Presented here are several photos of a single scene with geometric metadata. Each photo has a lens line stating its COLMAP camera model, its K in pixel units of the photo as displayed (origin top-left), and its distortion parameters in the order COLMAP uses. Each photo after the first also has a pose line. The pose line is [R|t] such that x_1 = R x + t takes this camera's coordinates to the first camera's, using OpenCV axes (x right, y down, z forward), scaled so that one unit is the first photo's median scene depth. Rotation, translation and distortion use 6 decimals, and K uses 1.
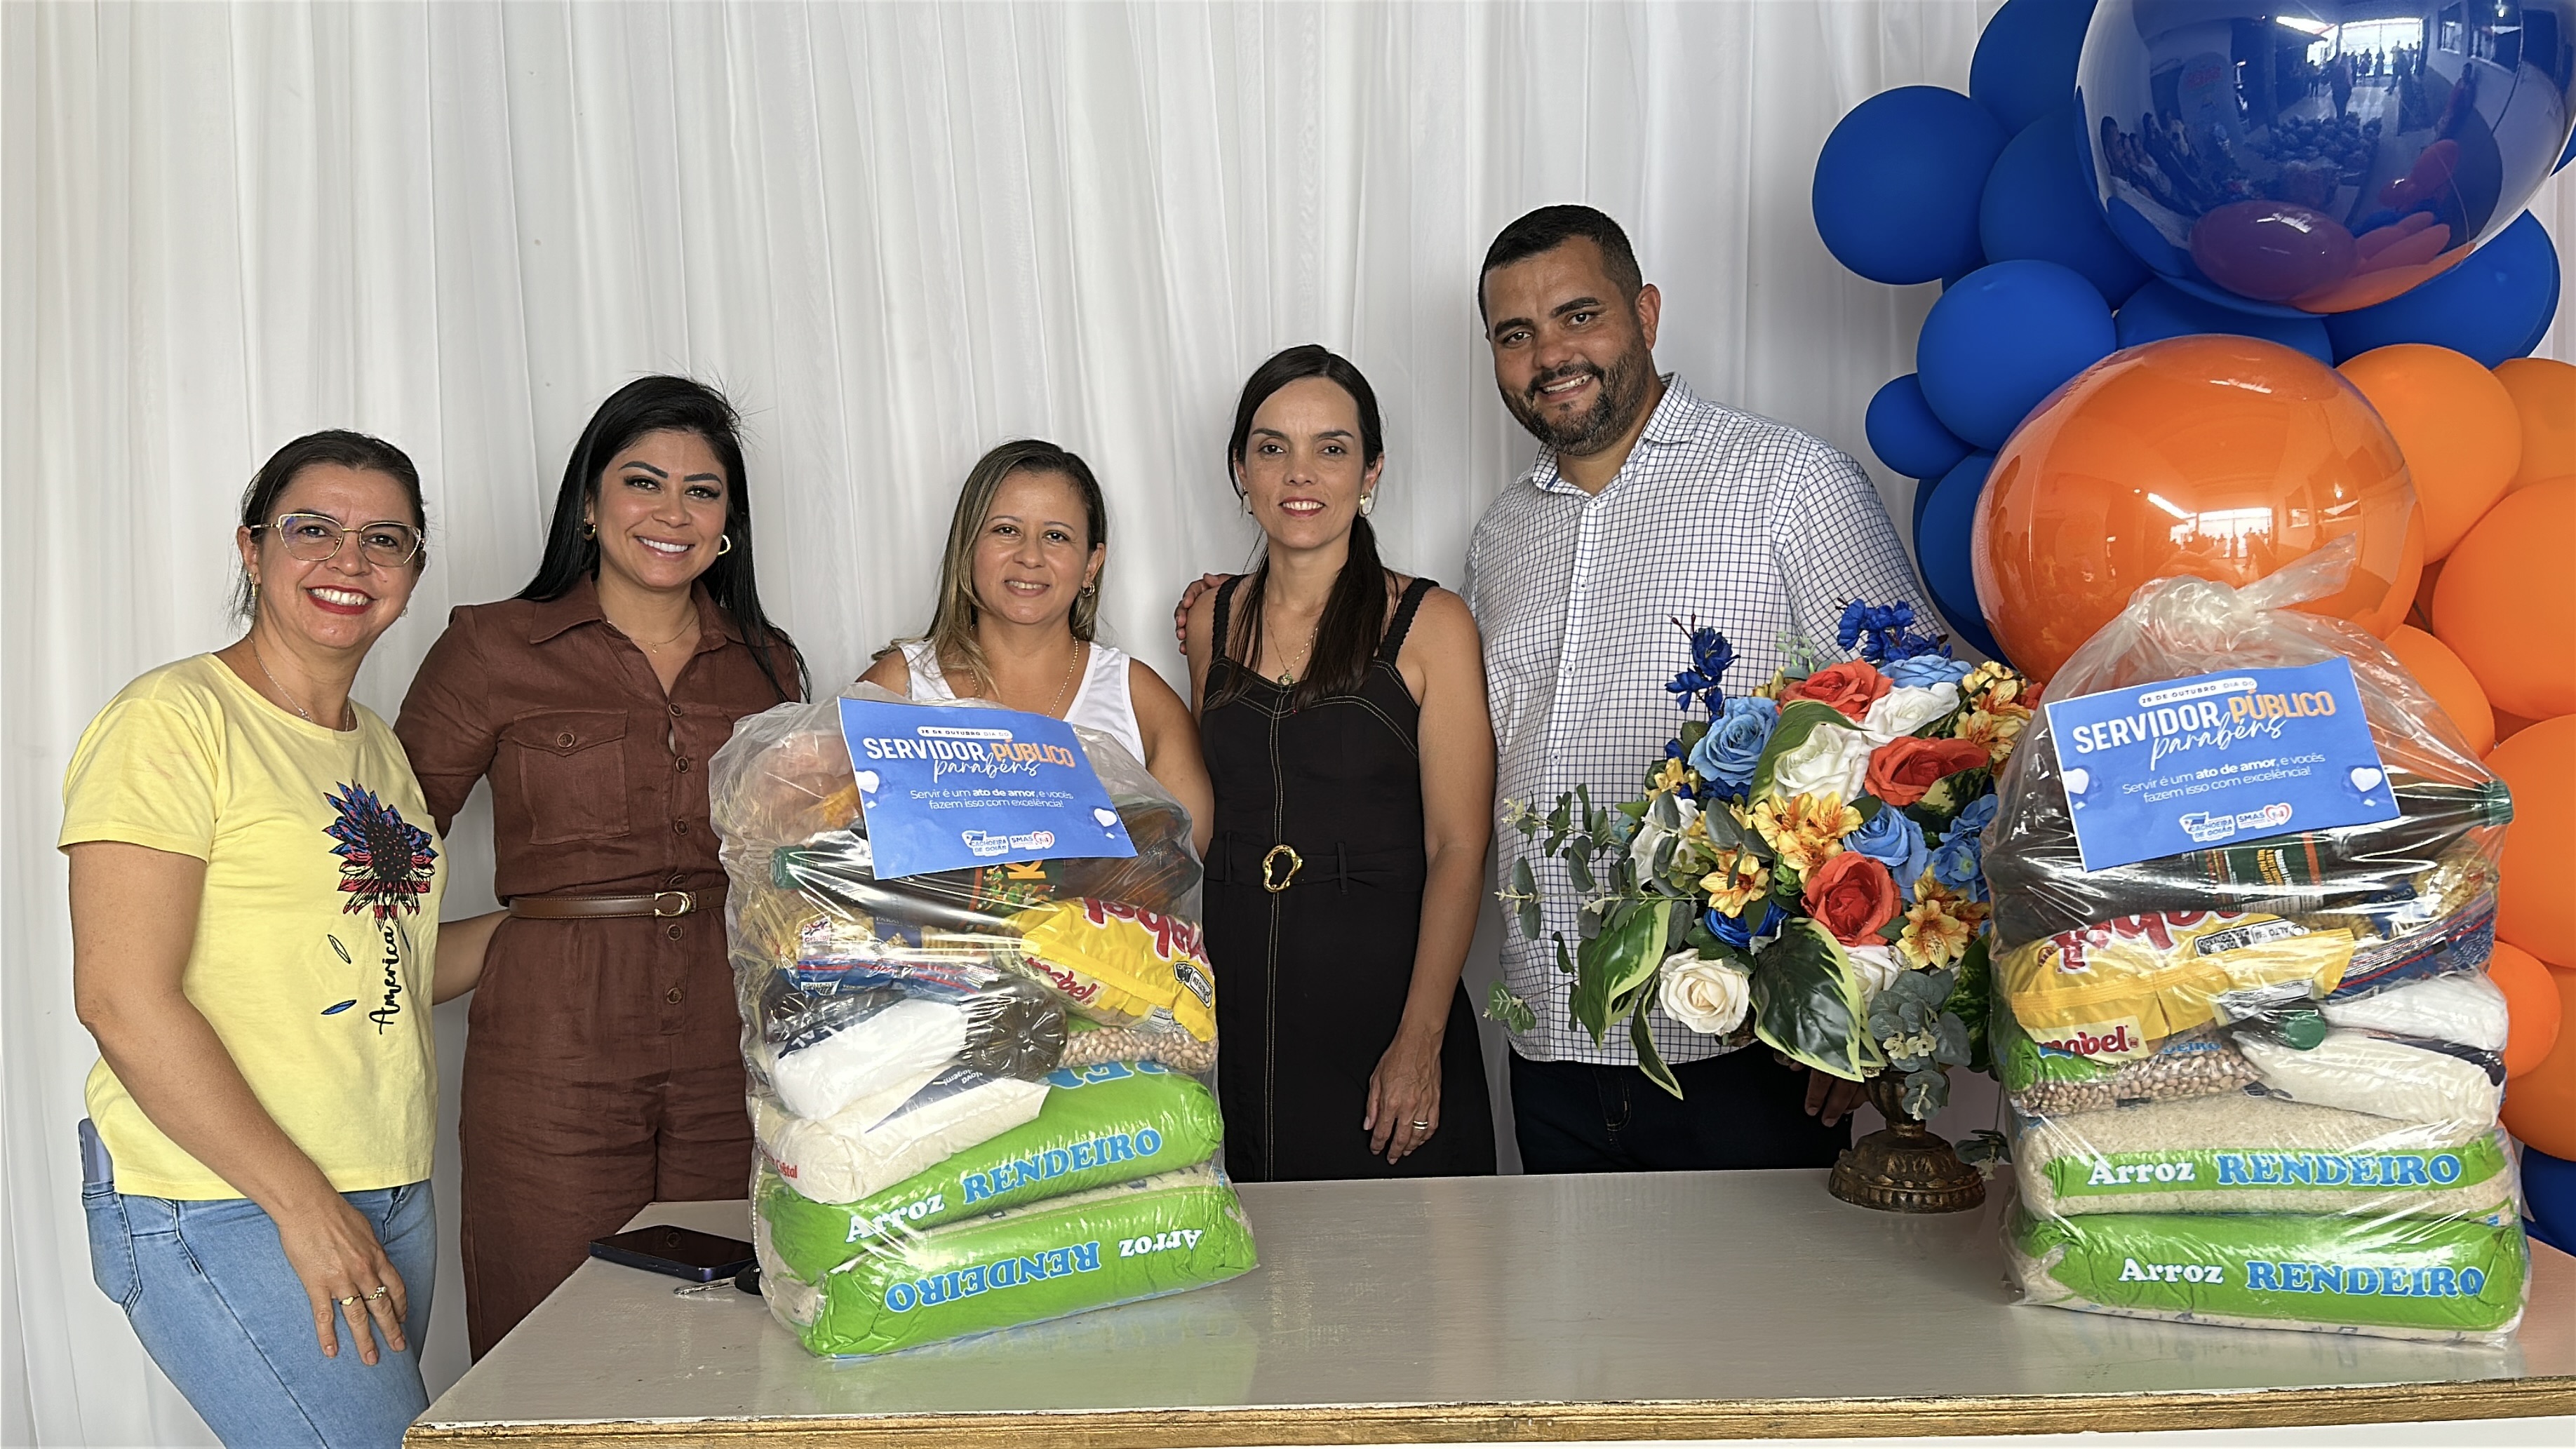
lens RADIAL K [[2359.3, 0, 1289.3], [0, 2359.3, 735.0], [0, 0, 1]] dist [0.184157, -0.438052]
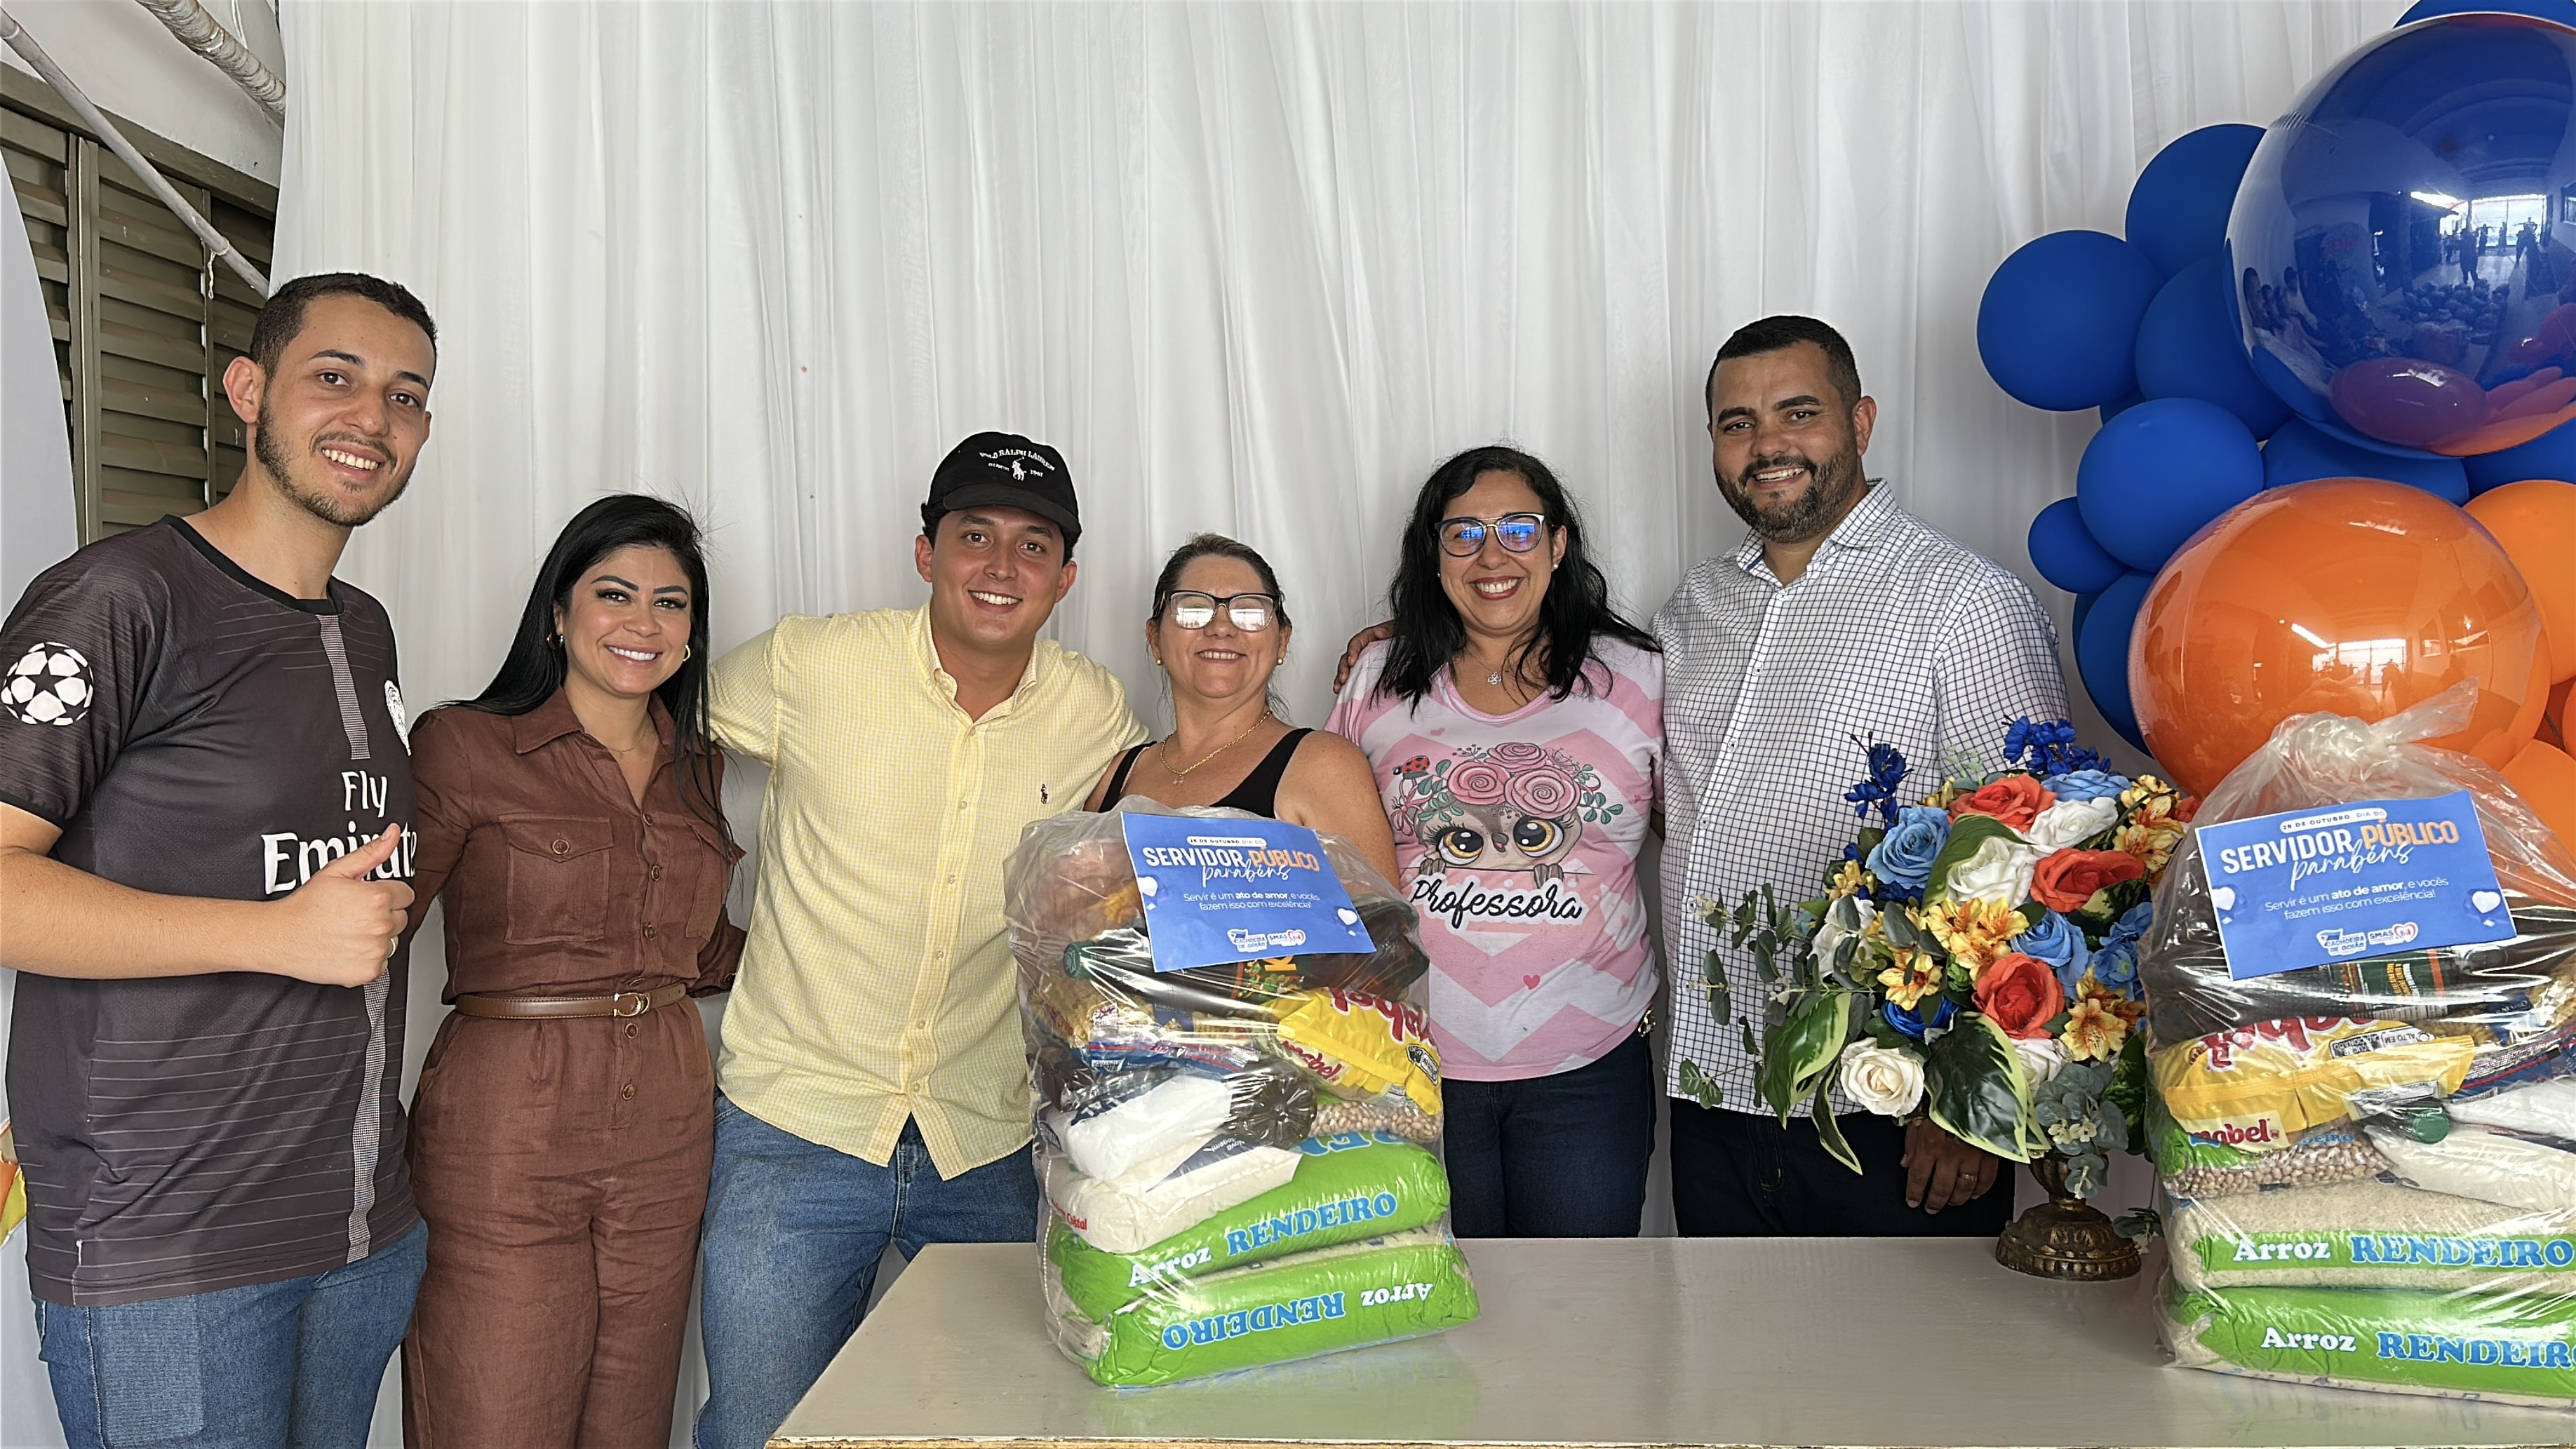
lens RADIAL K [[2373.9, 0, 1276.1], [0, 2373.9, 719.1], [0, 0, 1]] dist [0.109964, -0.215674]
pose [[0.997880, 0.006203, -0.064784, -0.040779], [-0.007601, 0.999743, -0.021349, -0.037269], [0.064635, 0.021796, 0.997671, -0.151183]]
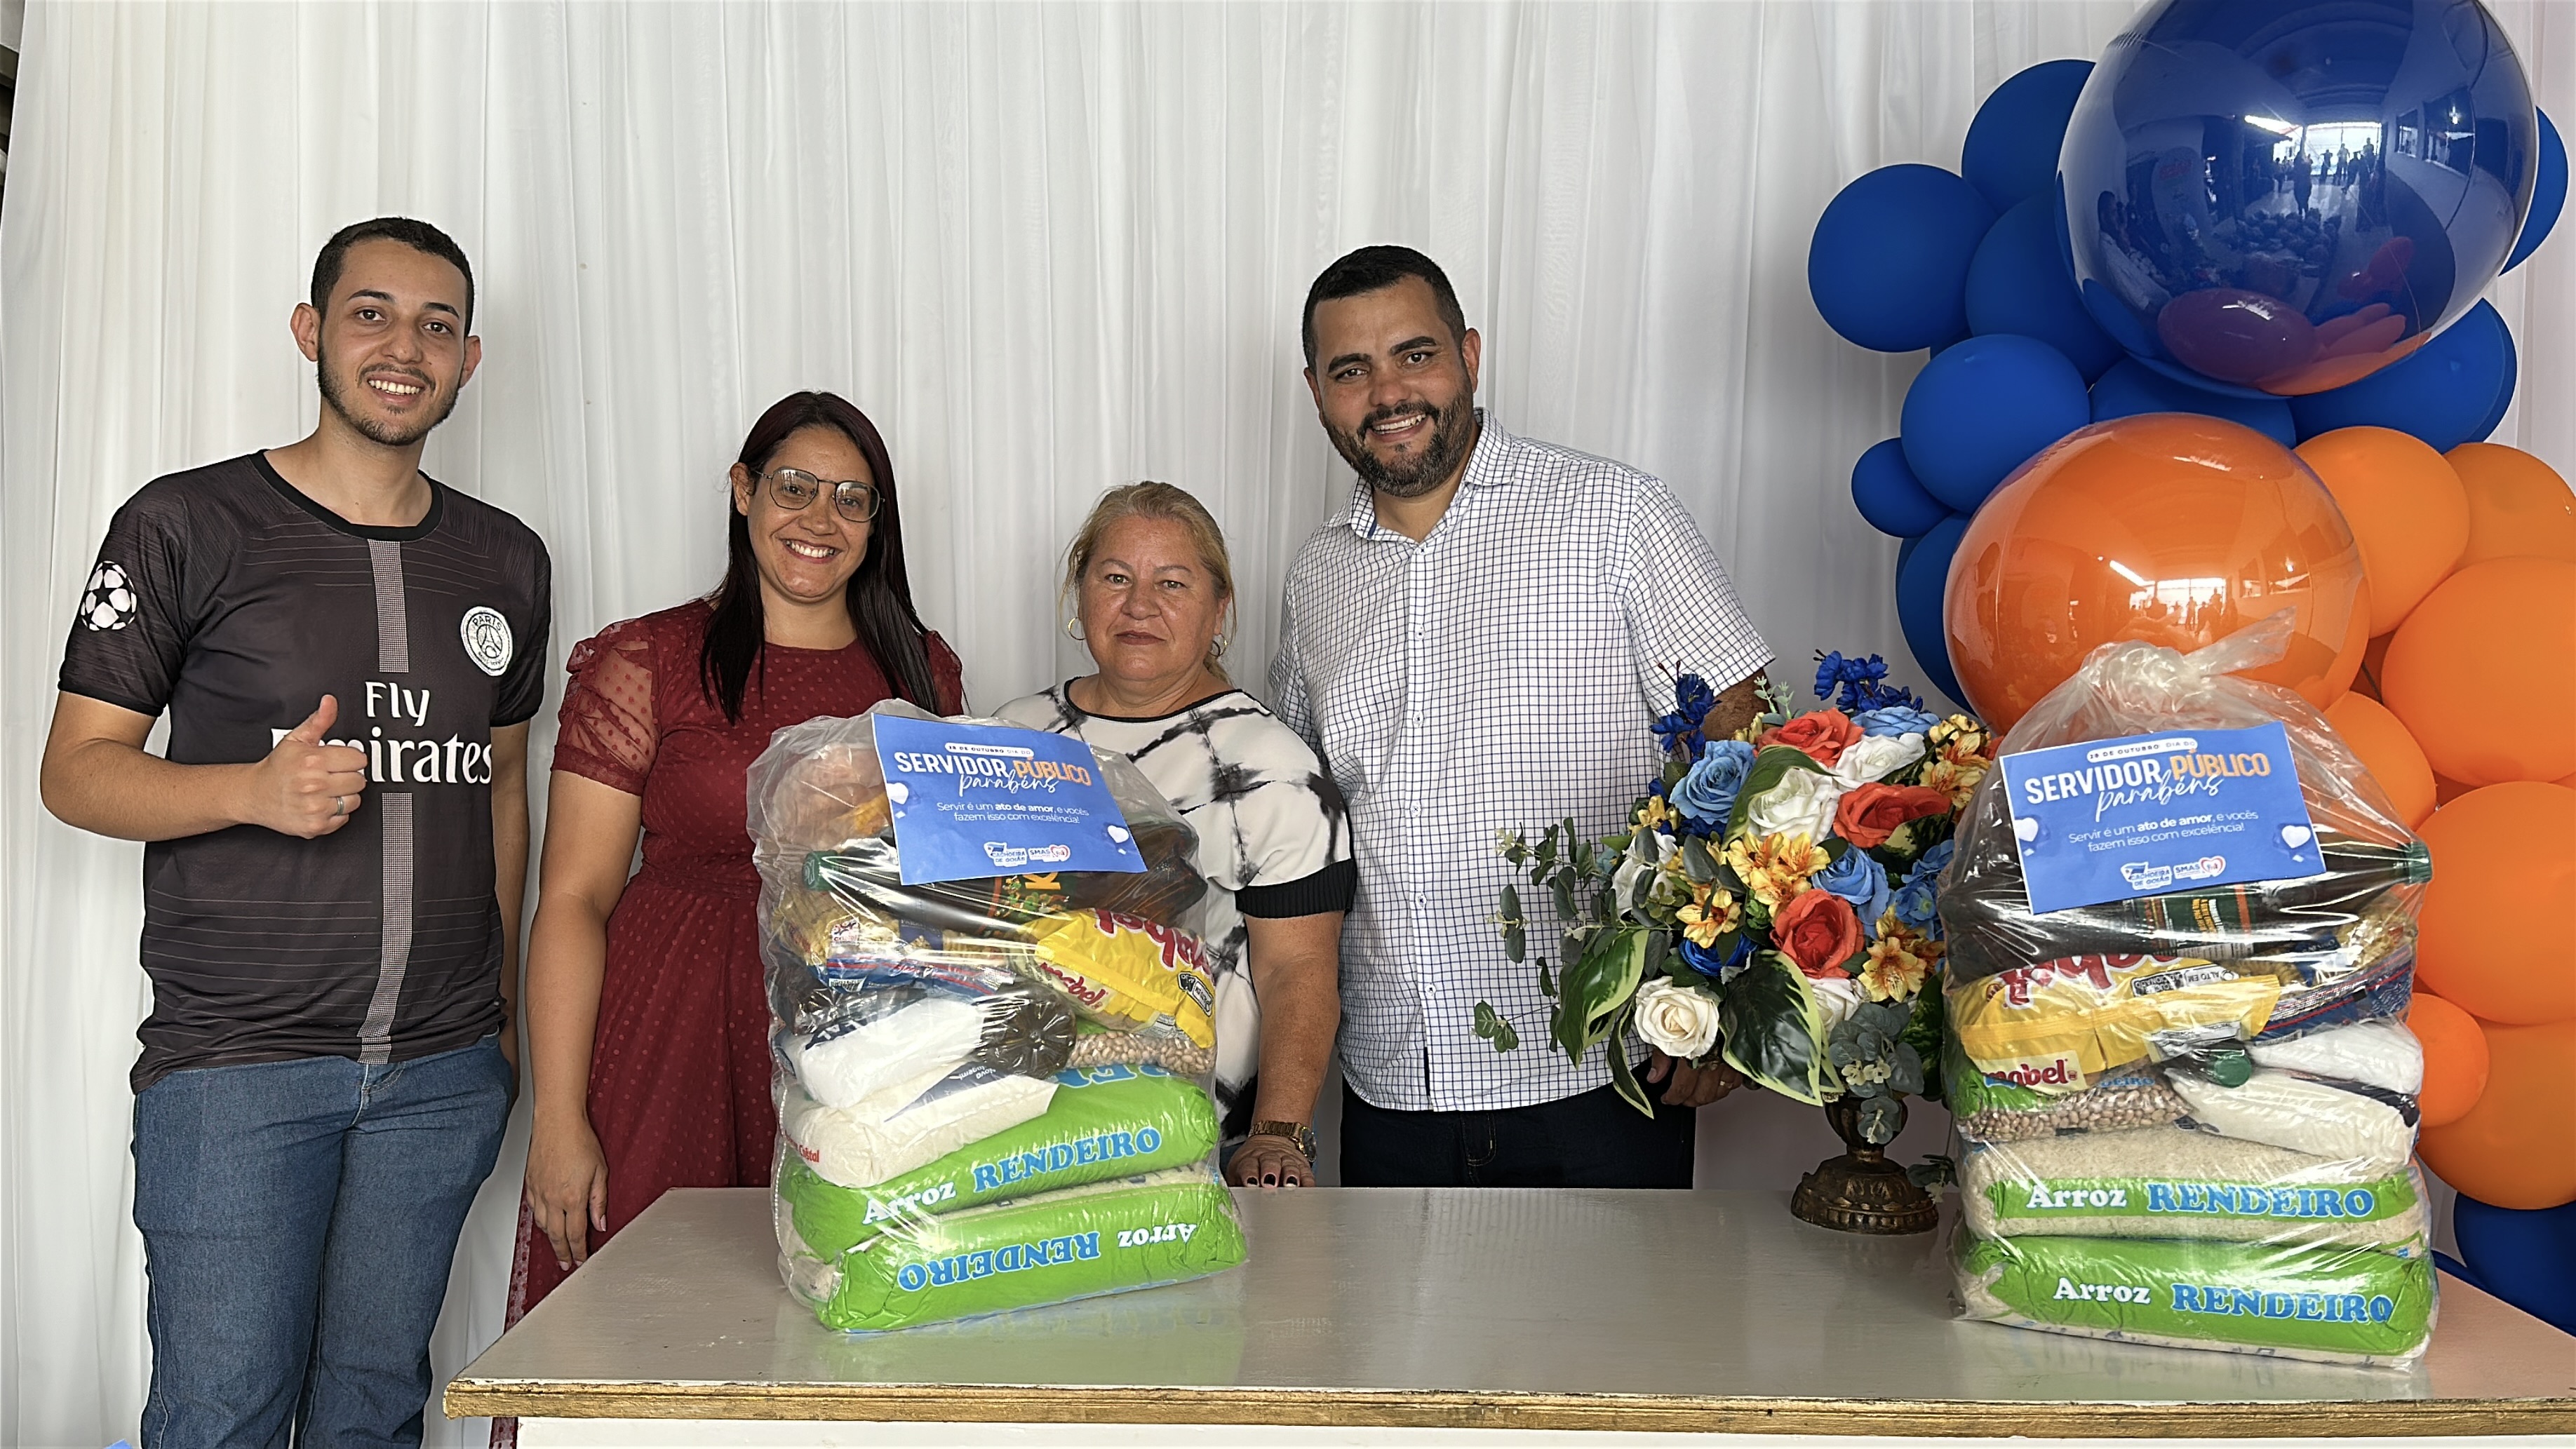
lens RADIAL K [[2355.2, 0, 1301.9], [0, 2355.2, 738.6], [0, 0, 1]] dist [0.207440, -0.528857]
pose [[0.999466, 0.032519, 0.003306, -0.000051], [-0.032483, 0.999420, -0.010230, 0.000174], [-0.003637, 0.010118, 0.999942, -0.067903]]
